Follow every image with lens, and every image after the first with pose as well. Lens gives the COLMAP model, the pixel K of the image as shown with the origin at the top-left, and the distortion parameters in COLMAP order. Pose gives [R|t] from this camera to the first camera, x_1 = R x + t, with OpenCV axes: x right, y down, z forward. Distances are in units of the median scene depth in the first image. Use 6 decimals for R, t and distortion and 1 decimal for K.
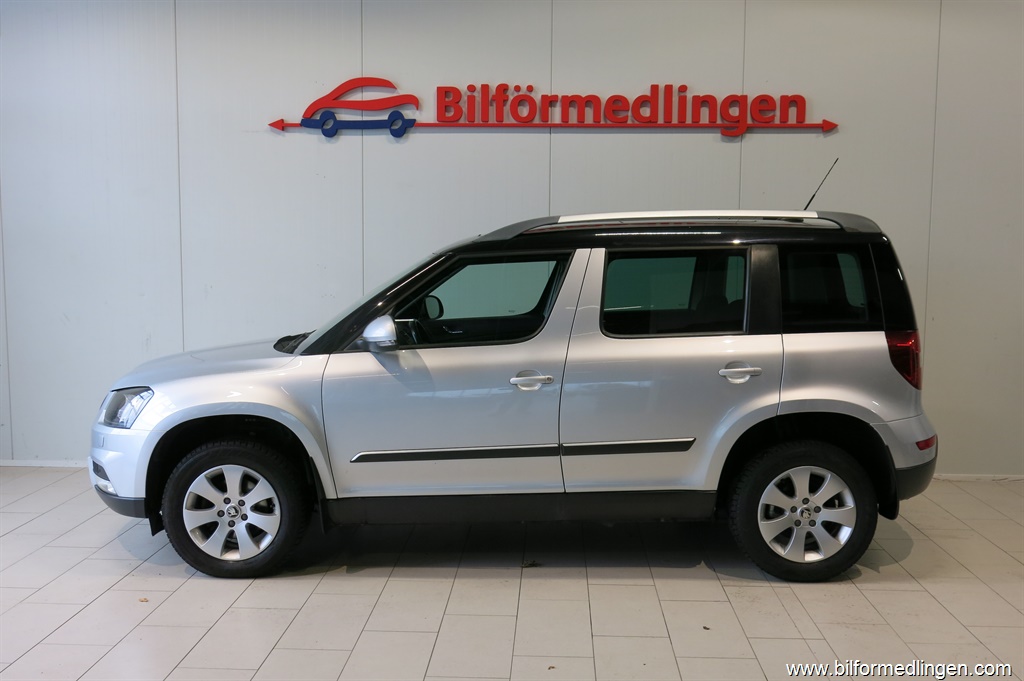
lens RADIAL K [[989.6, 0, 512.0], [0, 989.6, 340.5], [0, 0, 1]] dist [-0.009278, -0.003881]
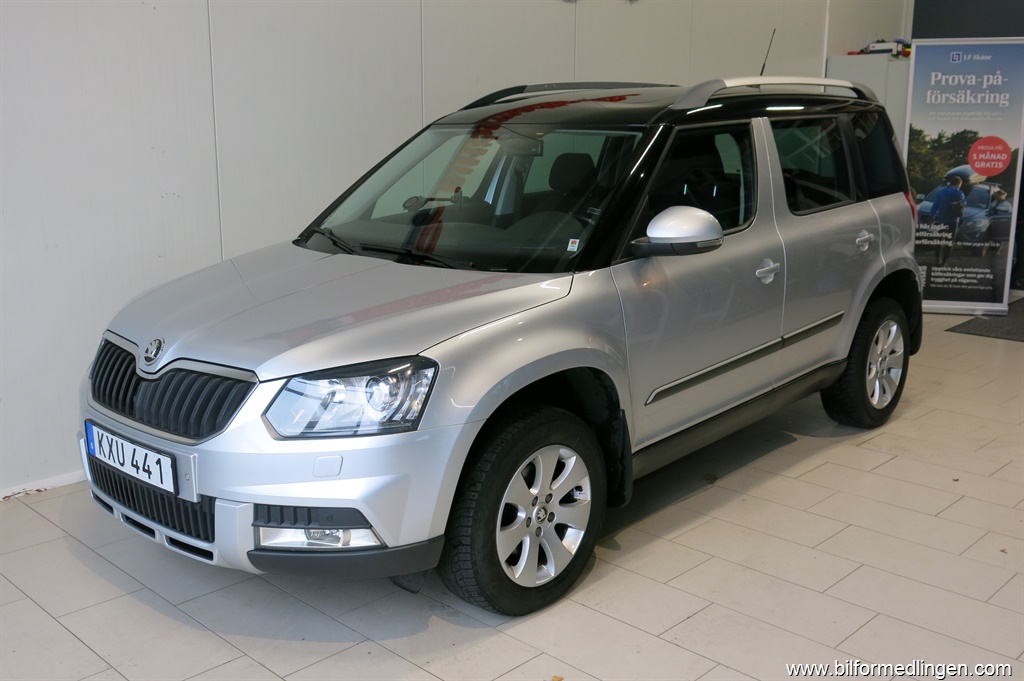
lens RADIAL K [[1045.6, 0, 512.0], [0, 1045.6, 340.5], [0, 0, 1]] dist [-0.006938, -0.003895]
pose [[0.650361, -0.164014, 0.741708, -0.806144], [0.067649, 0.985038, 0.158504, -0.059768], [-0.756607, -0.052909, 0.651725, 0.550014]]
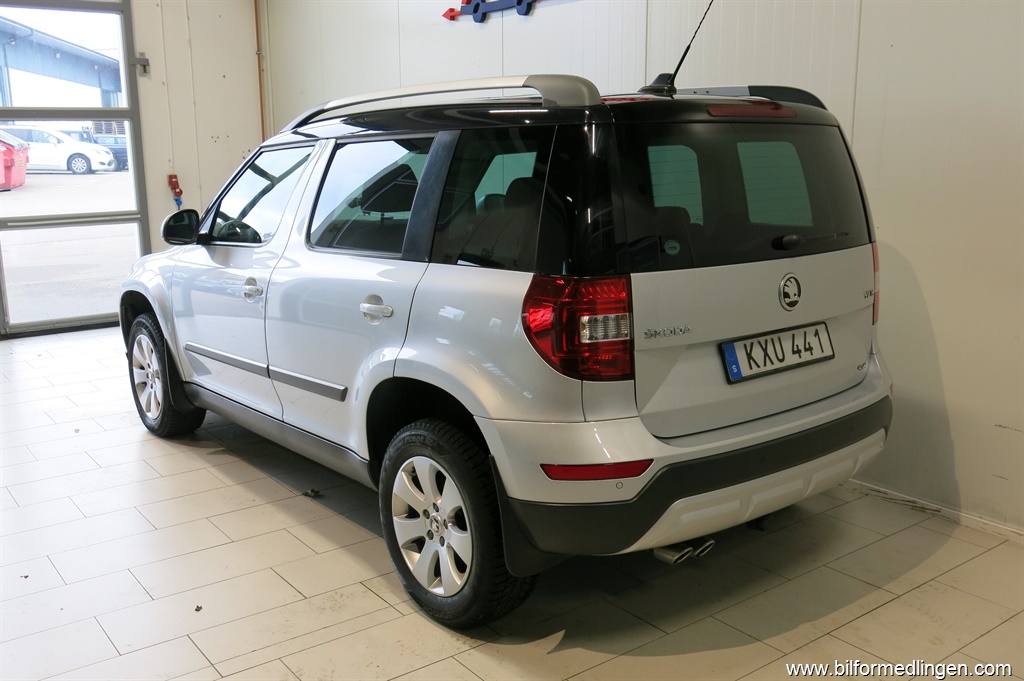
lens RADIAL K [[949.5, 0, 512.0], [0, 949.5, 340.5], [0, 0, 1]] dist [-0.000494, -0.000126]
pose [[0.639084, 0.148104, -0.754743, 0.803643], [-0.062884, 0.988062, 0.140640, -0.049026], [0.766562, -0.042420, 0.640767, 0.610933]]
